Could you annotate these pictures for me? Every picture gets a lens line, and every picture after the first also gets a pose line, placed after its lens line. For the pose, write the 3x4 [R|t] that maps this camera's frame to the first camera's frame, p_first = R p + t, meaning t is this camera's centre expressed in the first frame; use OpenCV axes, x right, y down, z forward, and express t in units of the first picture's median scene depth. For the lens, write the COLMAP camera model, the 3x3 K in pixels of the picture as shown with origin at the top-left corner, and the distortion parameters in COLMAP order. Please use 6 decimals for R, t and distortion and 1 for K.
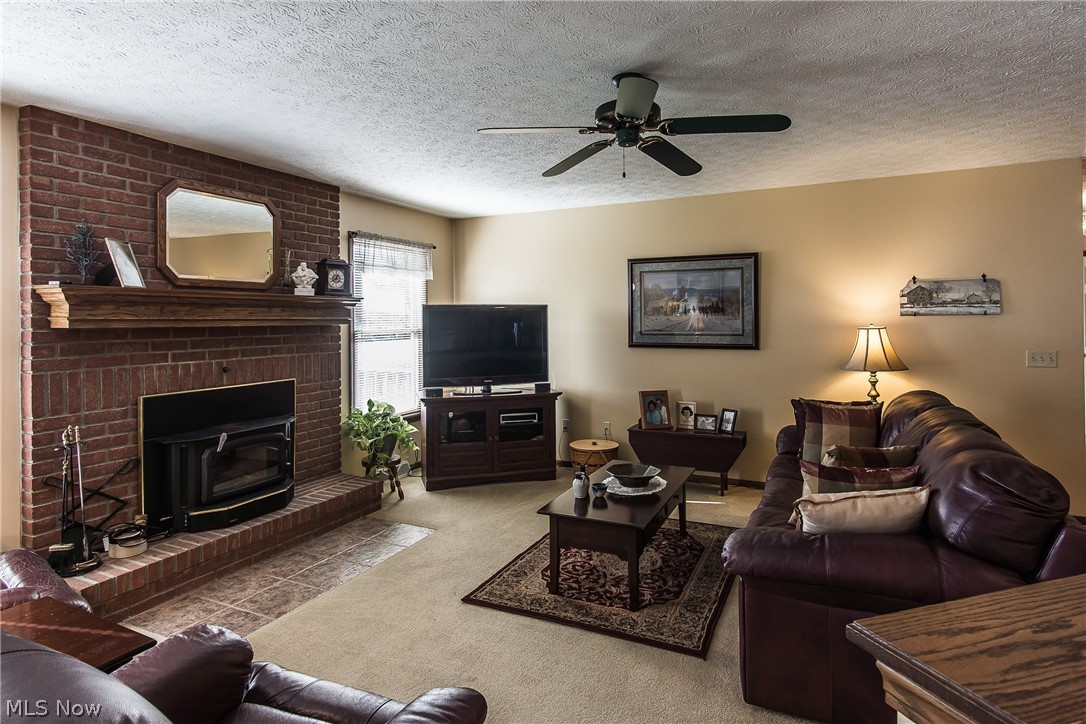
lens RADIAL K [[584.4, 0, 542.1], [0, 584.4, 328.9], [0, 0, 1]] dist [0.006124, 0.000767]
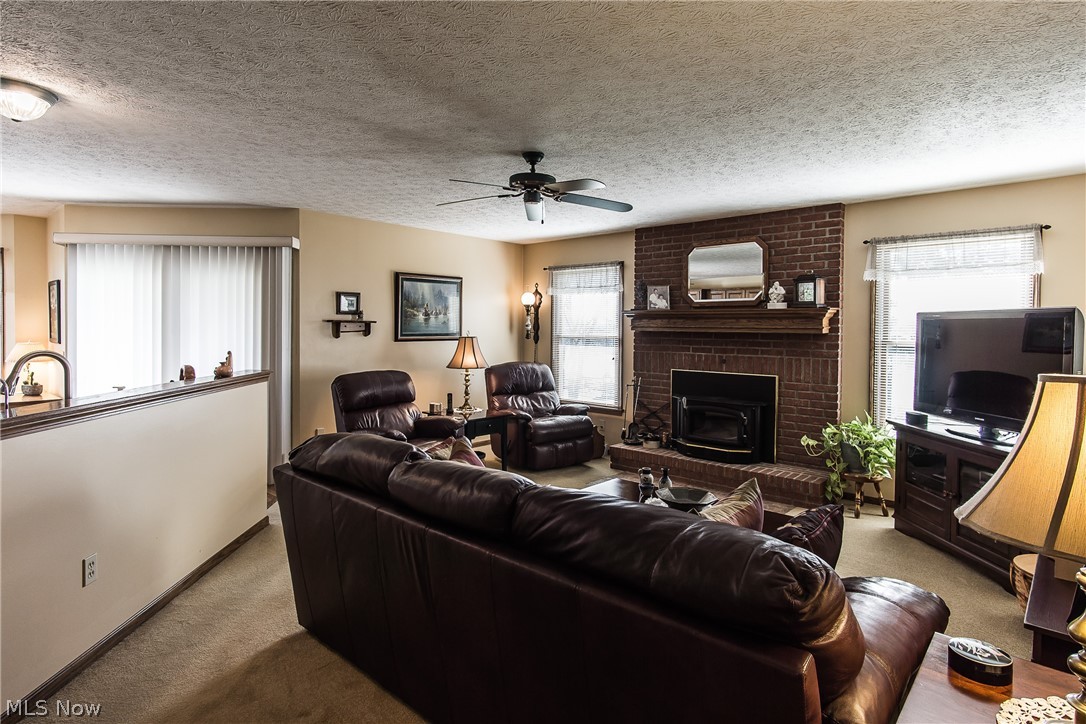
lens RADIAL K [[584.4, 0, 542.1], [0, 584.4, 328.9], [0, 0, 1]] dist [0.006124, 0.000767]
pose [[-0.273690, 0.010639, -0.961759, 0.905658], [-0.020992, 0.999635, 0.017032, -0.025007], [0.961589, 0.024851, -0.273367, 0.863286]]
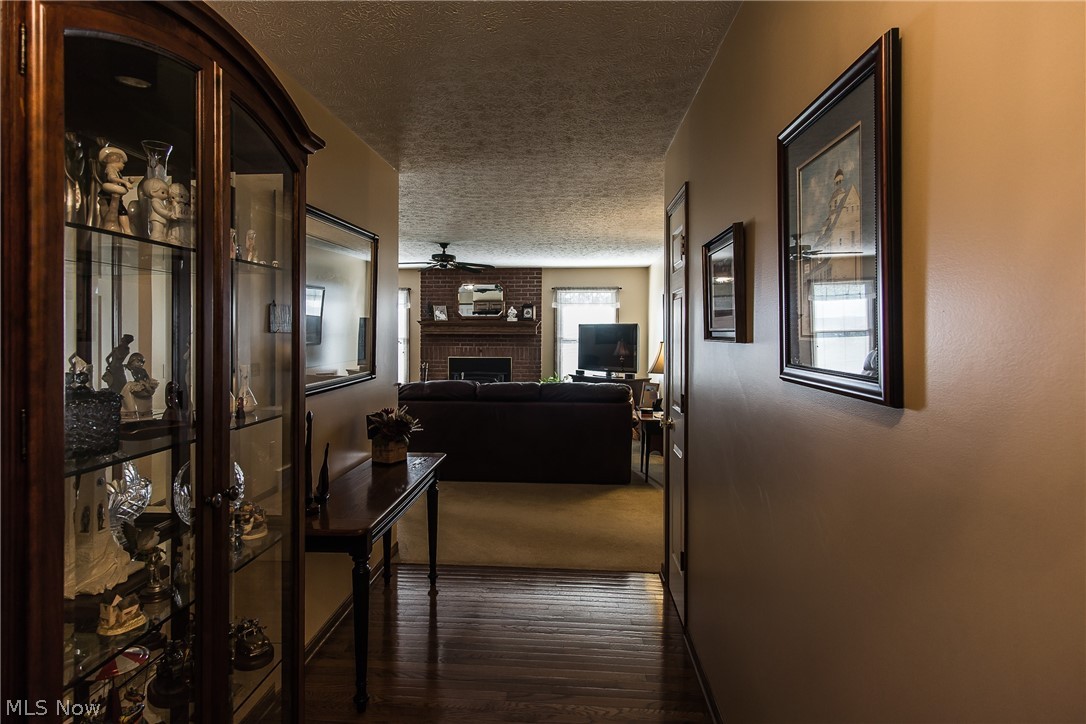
lens RADIAL K [[584.4, 0, 542.1], [0, 584.4, 328.9], [0, 0, 1]] dist [0.006124, 0.000767]
pose [[0.388123, 0.006611, -0.921584, 1.739791], [-0.021968, 0.999757, -0.002080, -0.024157], [0.921346, 0.021053, 0.388174, 0.223131]]
